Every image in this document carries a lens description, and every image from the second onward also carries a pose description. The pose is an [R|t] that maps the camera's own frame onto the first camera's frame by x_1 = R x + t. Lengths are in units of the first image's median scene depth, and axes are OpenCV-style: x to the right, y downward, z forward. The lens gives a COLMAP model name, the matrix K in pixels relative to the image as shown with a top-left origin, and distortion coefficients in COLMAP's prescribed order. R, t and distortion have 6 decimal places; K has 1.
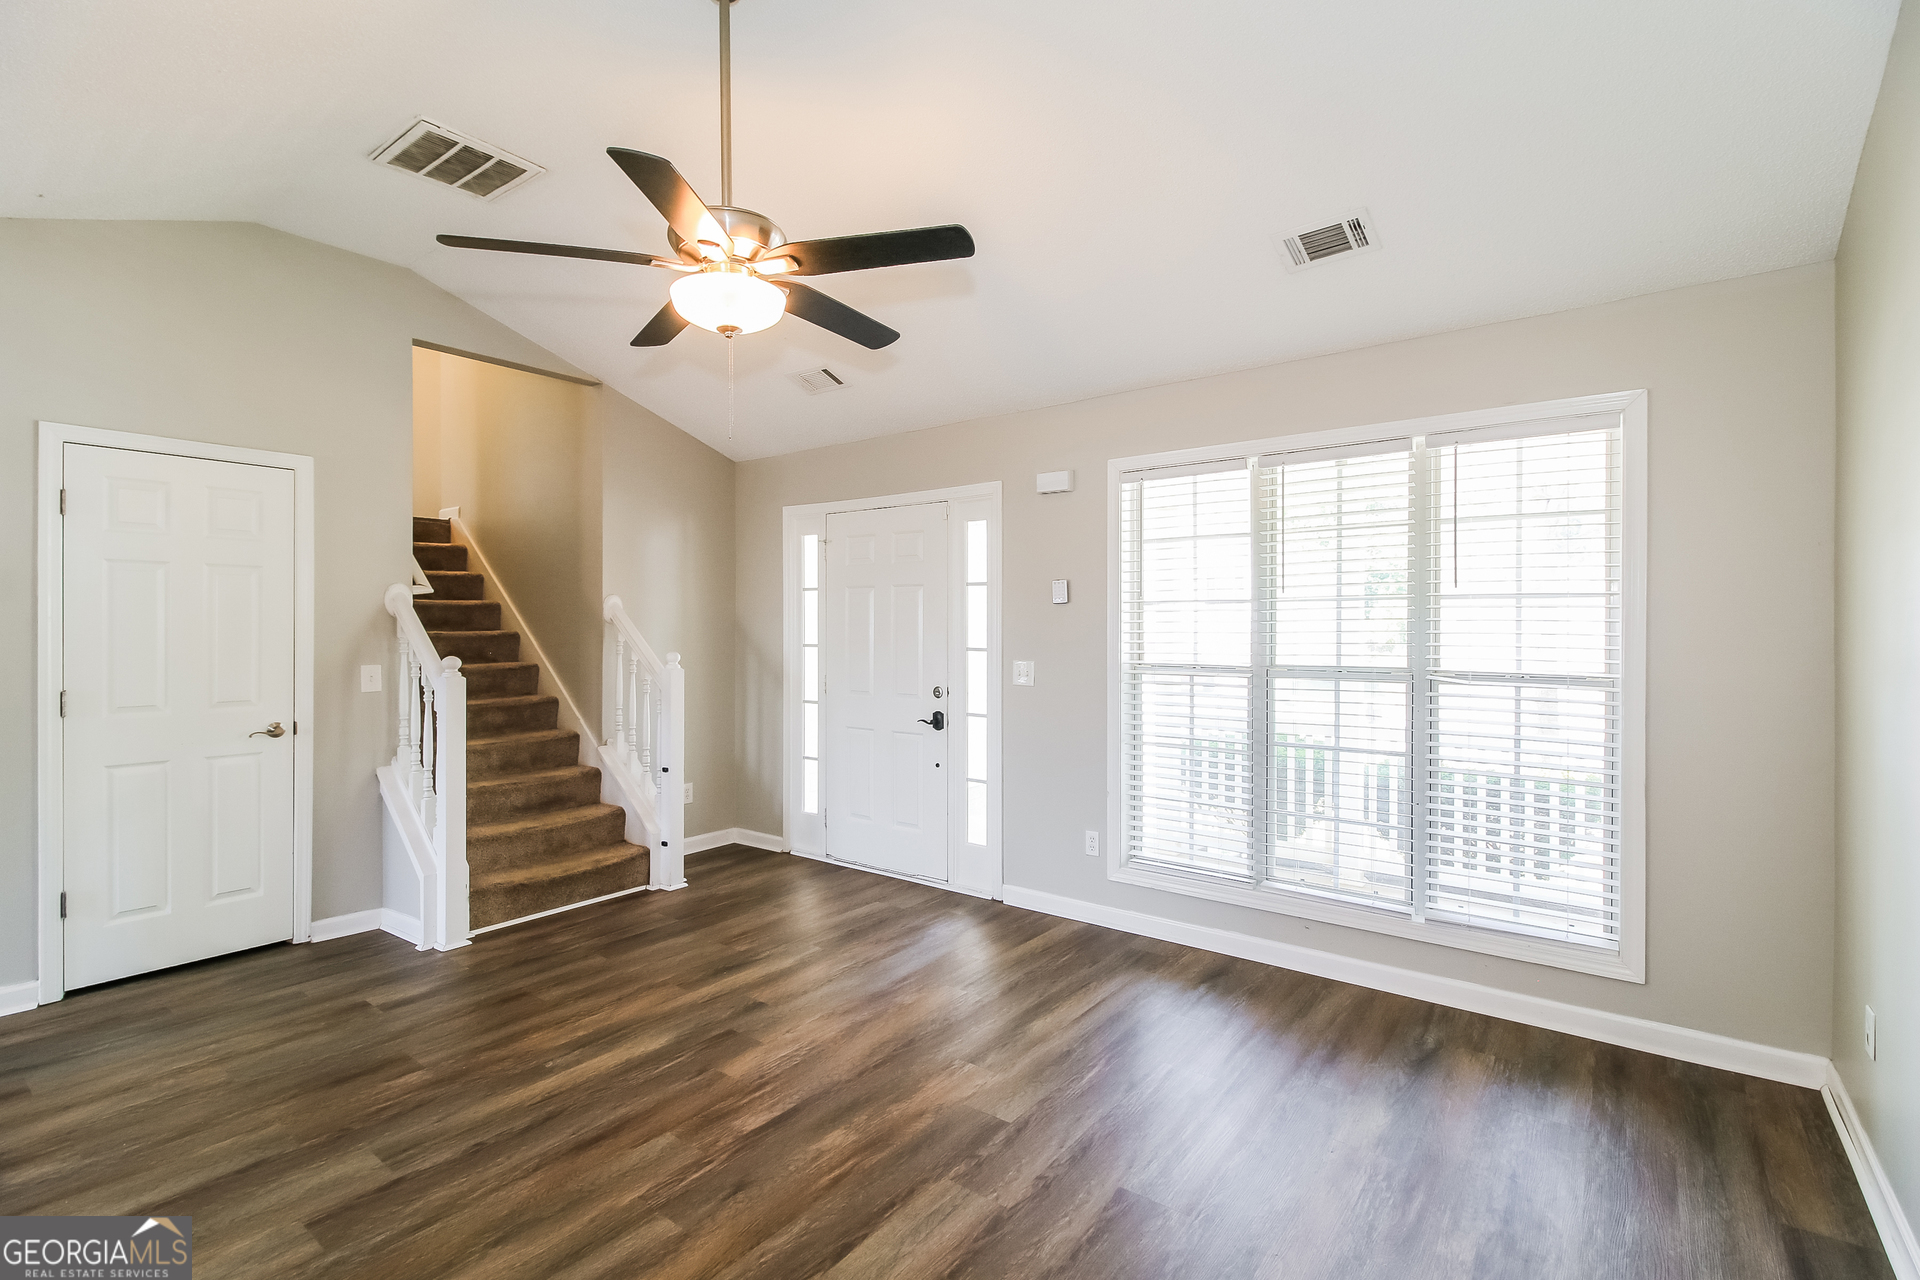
lens RADIAL K [[866.8, 0, 973.5], [0, 866.8, 641.4], [0, 0, 1]] dist [0.018744, -0.010791]
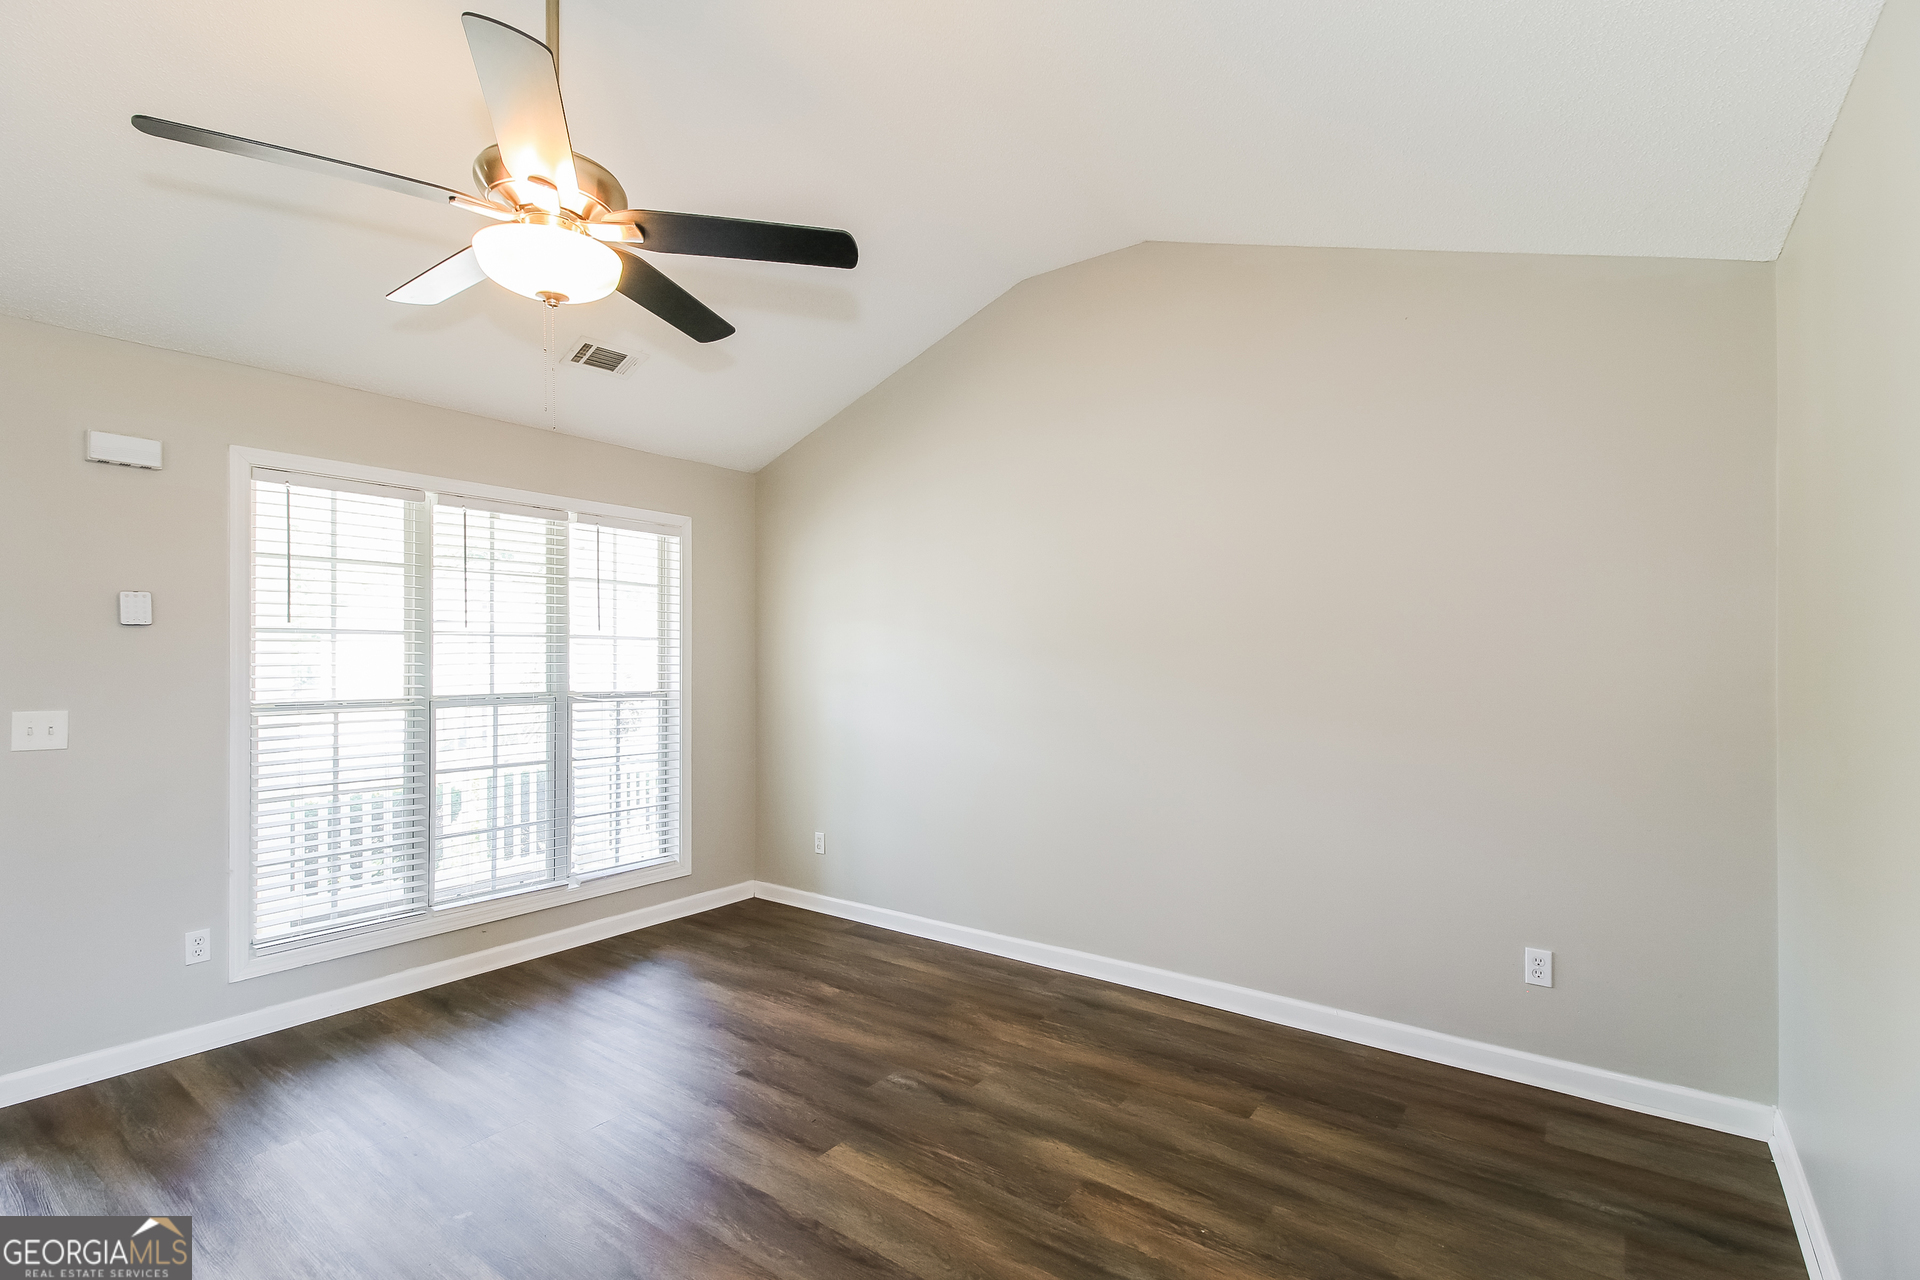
lens RADIAL K [[866.8, 0, 973.5], [0, 866.8, 641.4], [0, 0, 1]] dist [0.018744, -0.010791]
pose [[-0.016614, 0.020041, 0.999661, -0.730216], [0.010415, 0.999748, -0.019869, -0.010517], [-0.999808, 0.010081, -0.016819, 0.390312]]
